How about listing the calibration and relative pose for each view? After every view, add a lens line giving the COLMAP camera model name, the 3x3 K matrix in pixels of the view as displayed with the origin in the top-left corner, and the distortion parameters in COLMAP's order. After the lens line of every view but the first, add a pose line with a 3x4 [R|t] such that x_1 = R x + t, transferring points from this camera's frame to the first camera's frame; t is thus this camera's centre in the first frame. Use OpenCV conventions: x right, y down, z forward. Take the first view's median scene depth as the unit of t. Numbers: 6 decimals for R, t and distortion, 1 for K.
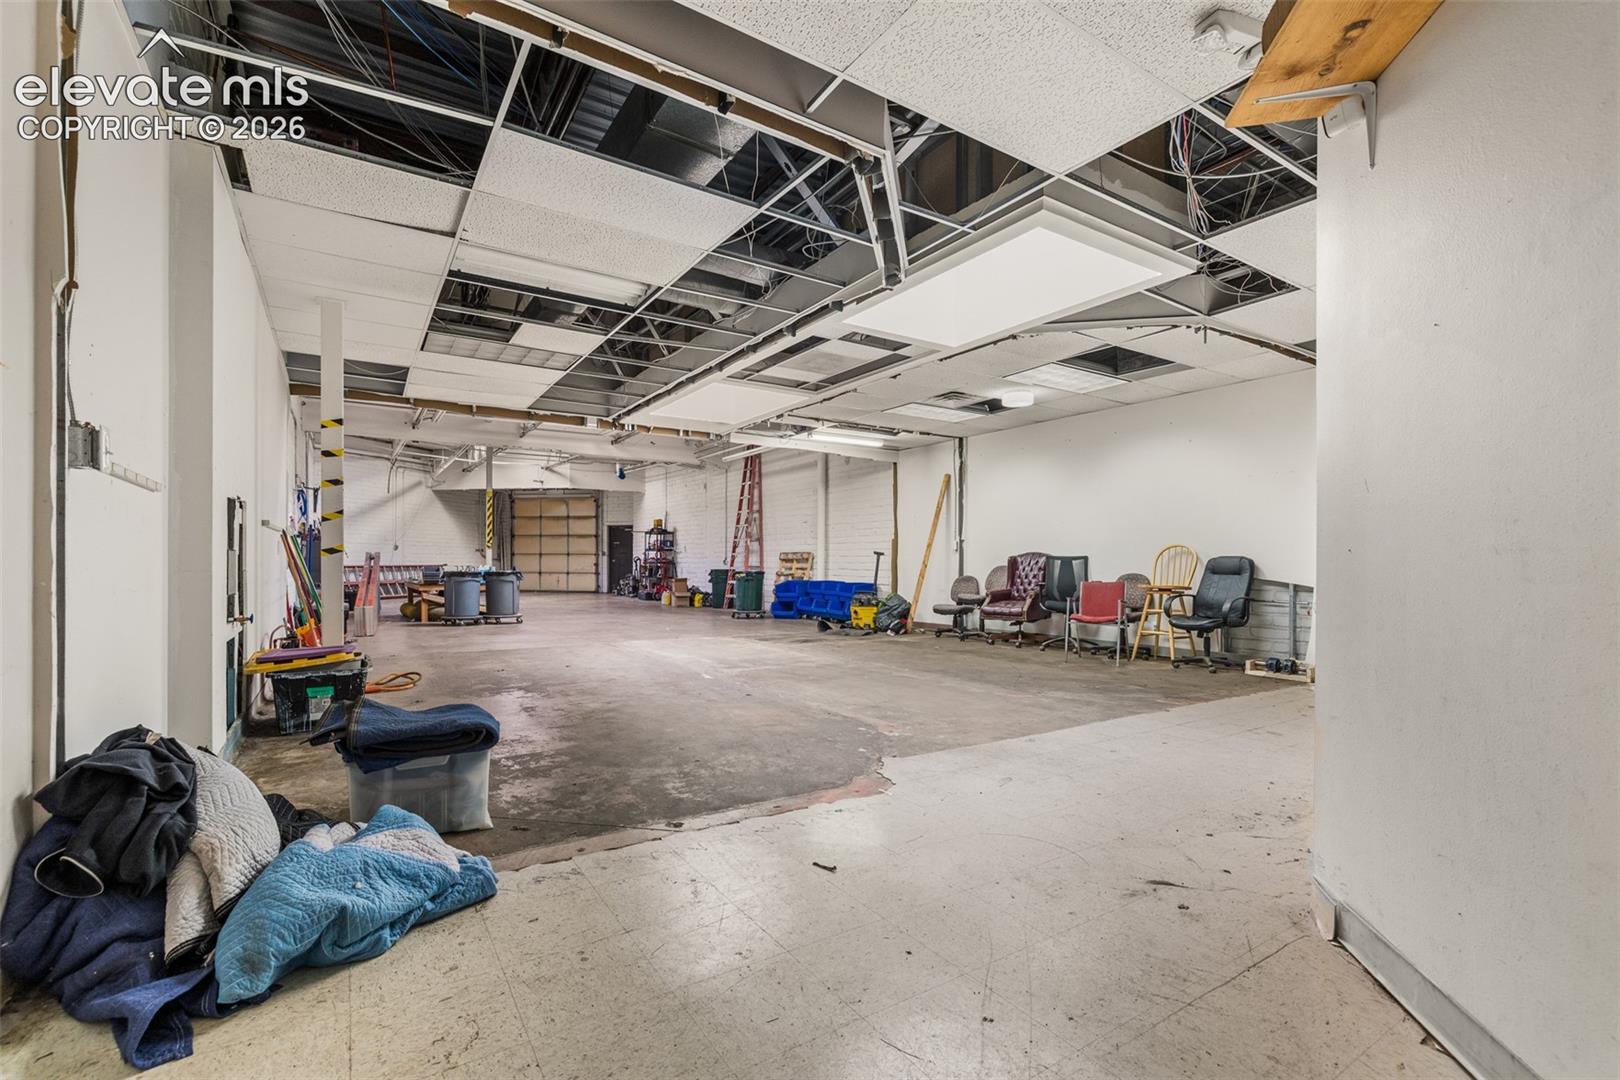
lens RADIAL K [[710.5, 0, 806.9], [0, 710.5, 545.9], [0, 0, 1]] dist [0.000266, 0.000640]
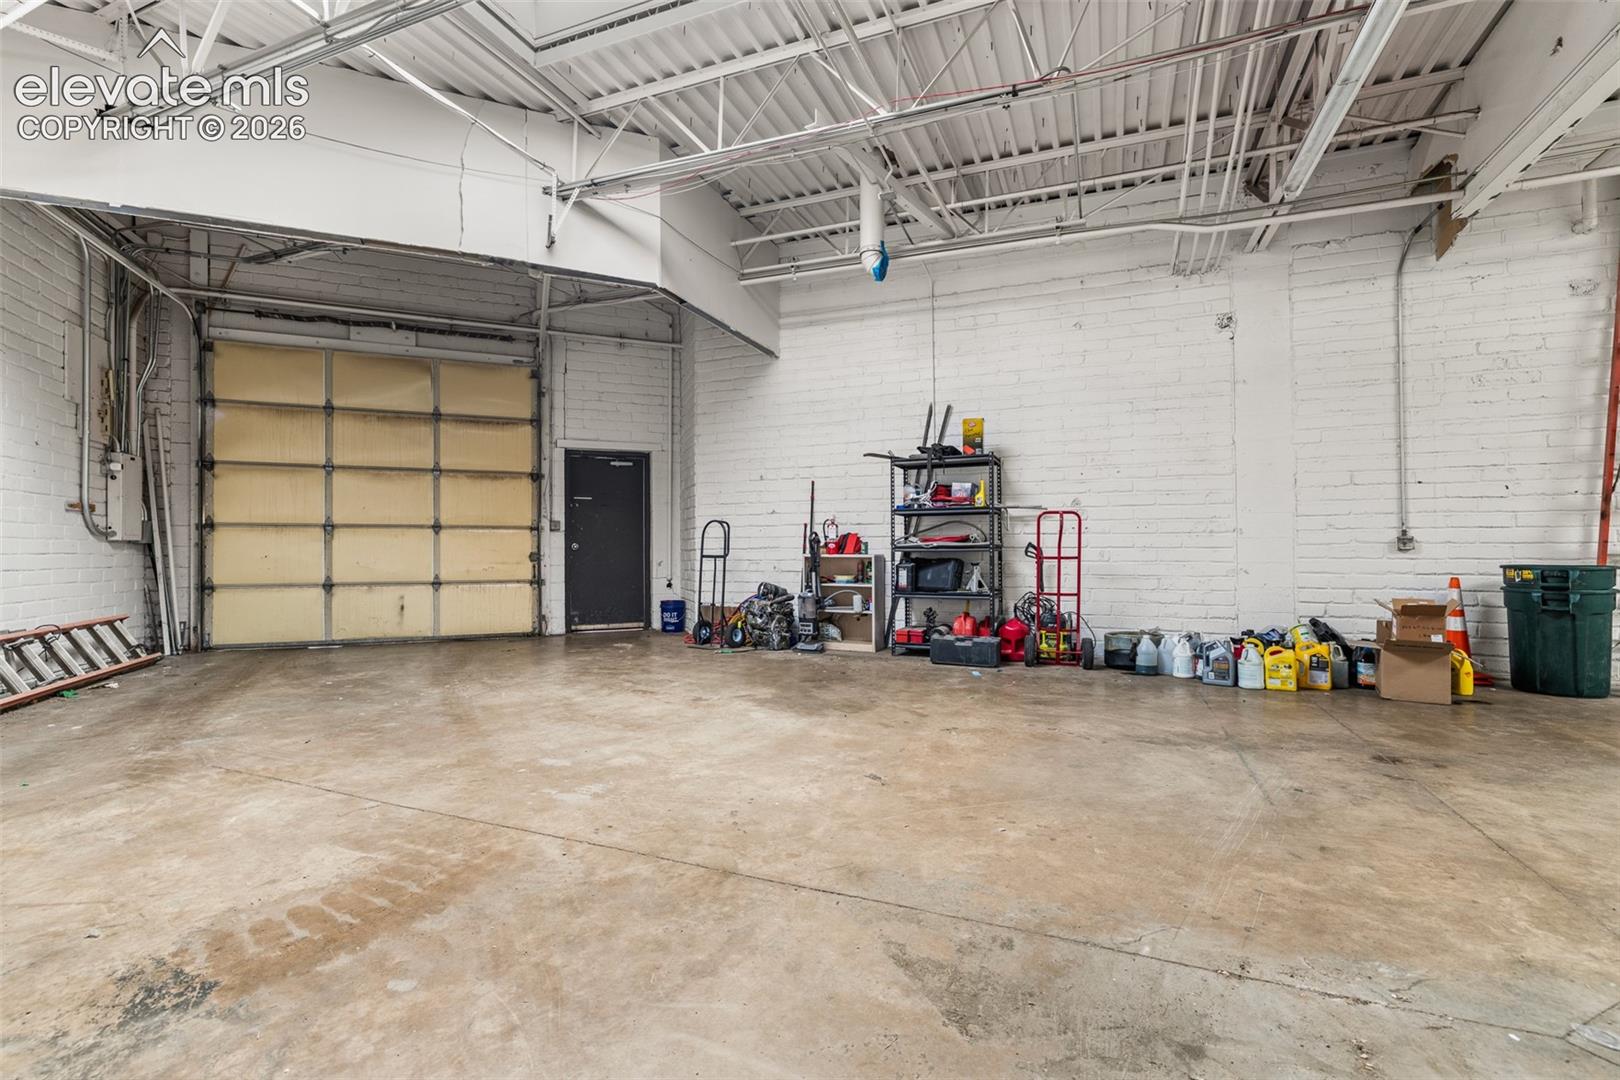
lens RADIAL K [[710.5, 0, 806.9], [0, 710.5, 545.9], [0, 0, 1]] dist [0.000266, 0.000640]
pose [[0.828505, -0.005693, 0.559953, -0.380707], [-0.004378, 0.999852, 0.016643, 0.014323], [-0.559965, -0.016240, 0.828357, 0.628980]]
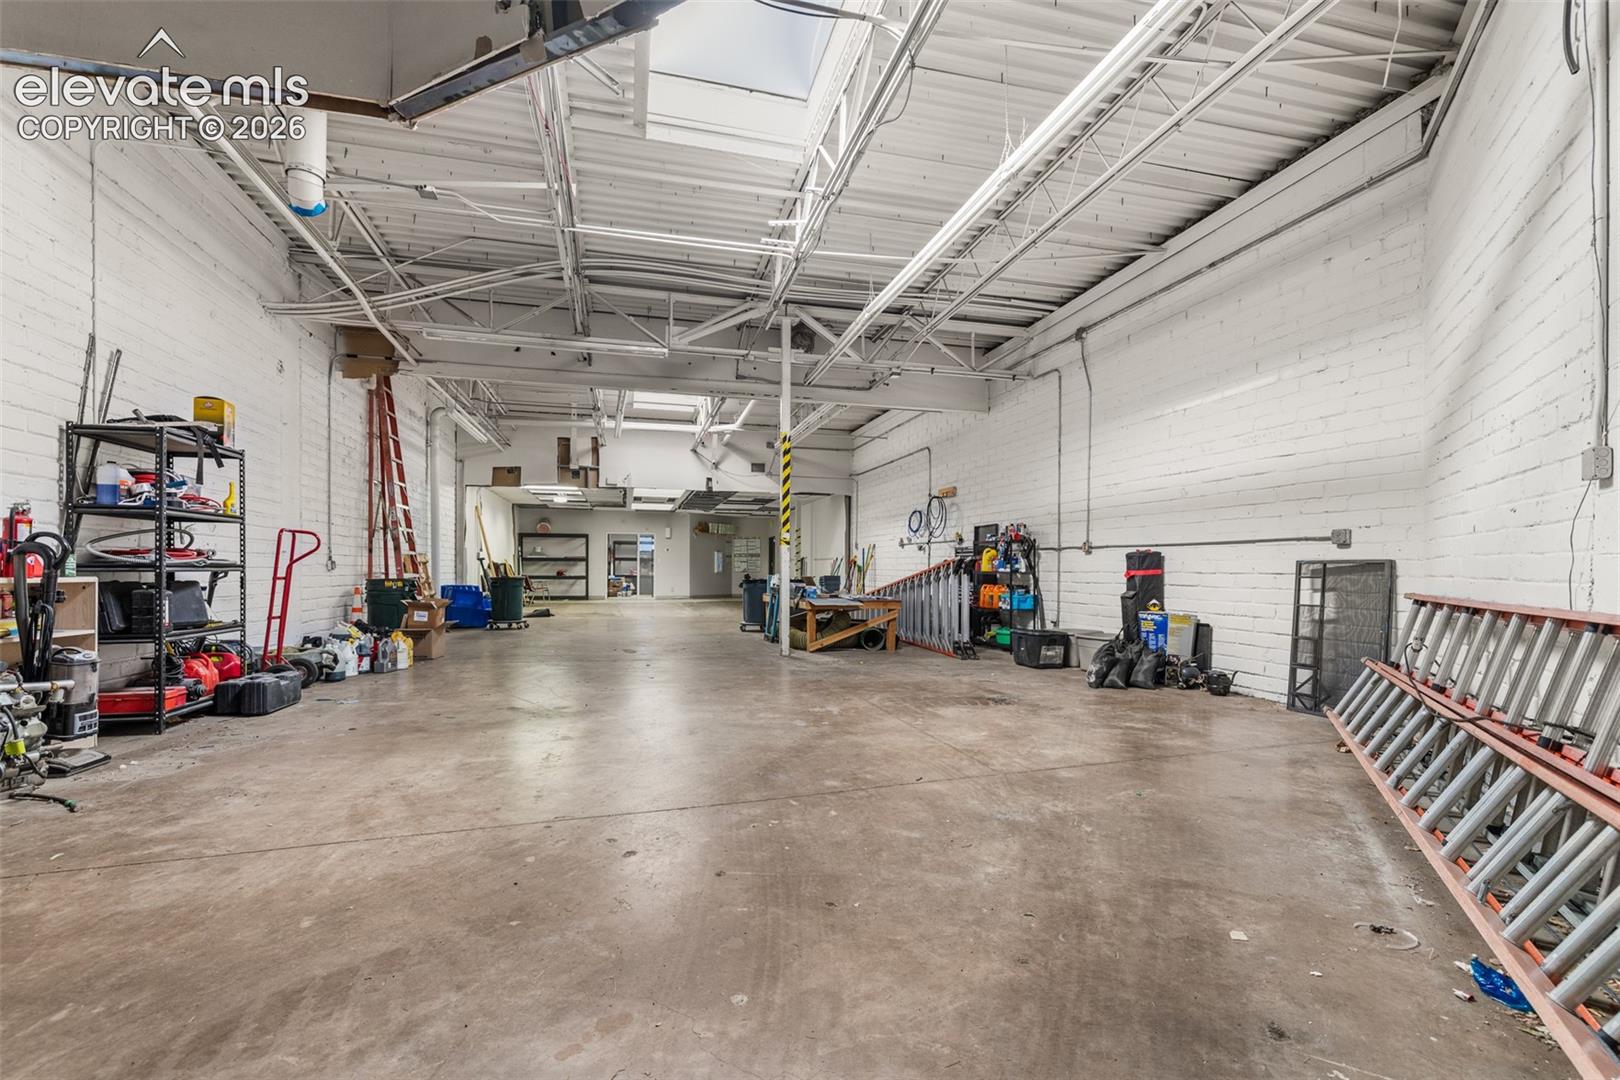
lens RADIAL K [[717.6, 0, 805.0], [0, 717.6, 572.5], [0, 0, 1]] dist [-0.000424, 0.000124]
pose [[-0.948051, -0.013172, 0.317845, -0.408869], [-0.019903, 0.999641, -0.017940, 0.021447], [-0.317495, -0.023334, -0.947973, 0.974938]]
